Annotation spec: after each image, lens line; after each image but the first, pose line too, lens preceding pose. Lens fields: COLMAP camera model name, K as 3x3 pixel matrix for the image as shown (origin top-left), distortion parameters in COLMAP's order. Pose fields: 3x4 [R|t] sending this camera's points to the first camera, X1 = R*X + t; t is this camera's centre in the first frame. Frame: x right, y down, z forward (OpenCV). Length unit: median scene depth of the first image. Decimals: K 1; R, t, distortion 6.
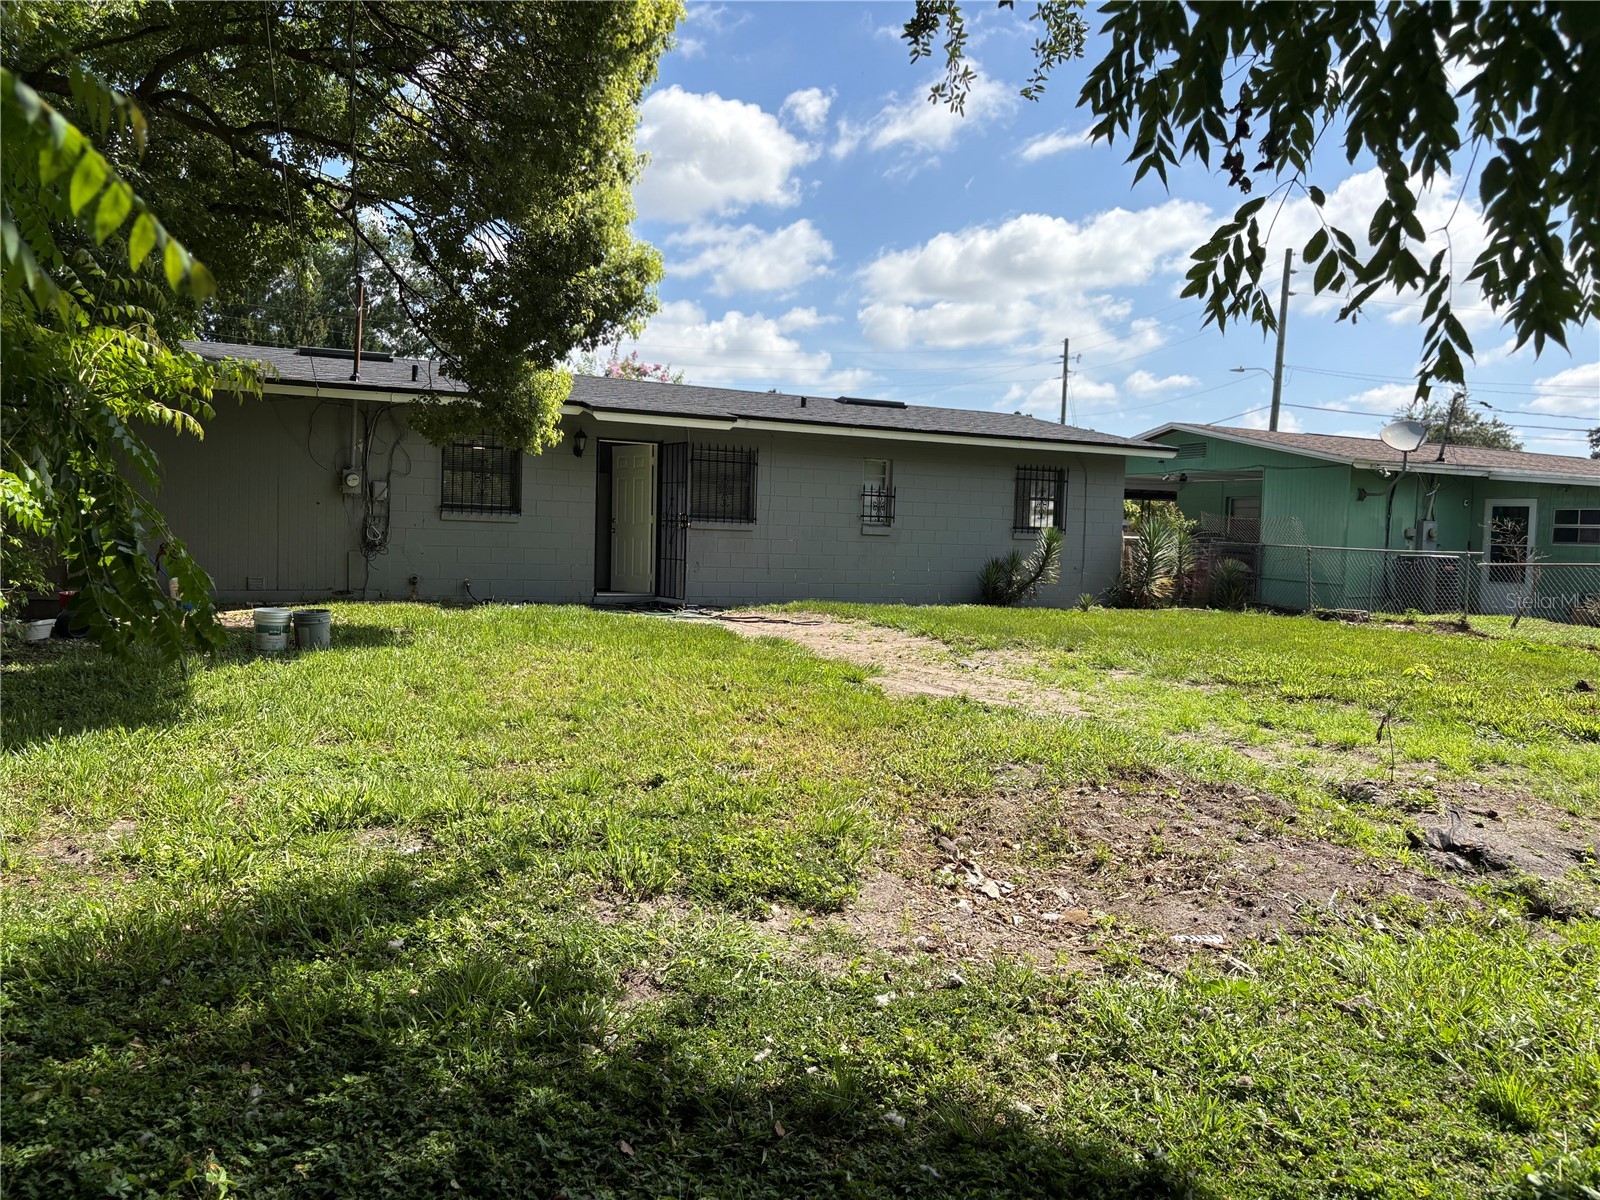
lens RADIAL K [[1210.0, 0, 800.0], [0, 1210.0, 600.0], [0, 0, 1]] dist [0.052584, 0.002202]
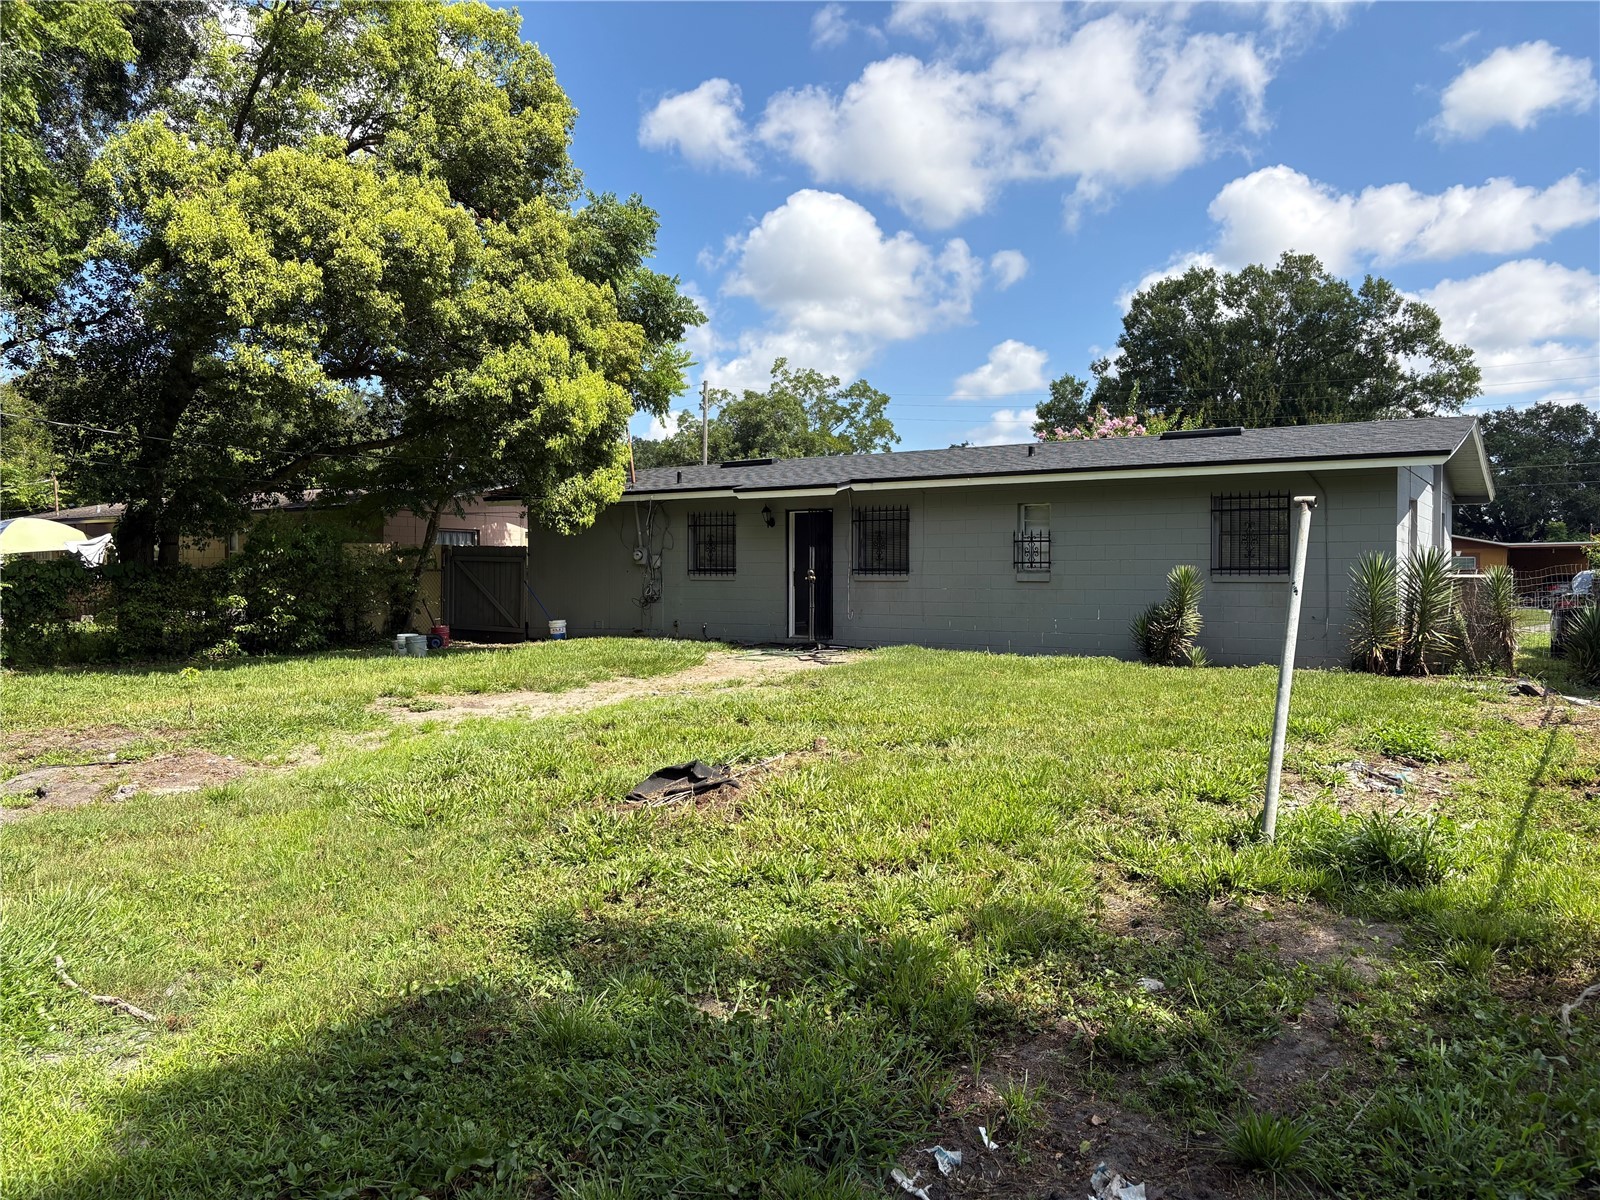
lens RADIAL K [[1210.0, 0, 800.0], [0, 1210.0, 600.0], [0, 0, 1]] dist [0.052584, 0.002202]
pose [[0.471390, -0.016602, -0.881768, 0.883429], [-0.038383, 0.998489, -0.039319, 0.006046], [0.881089, 0.052380, 0.470041, 0.415019]]
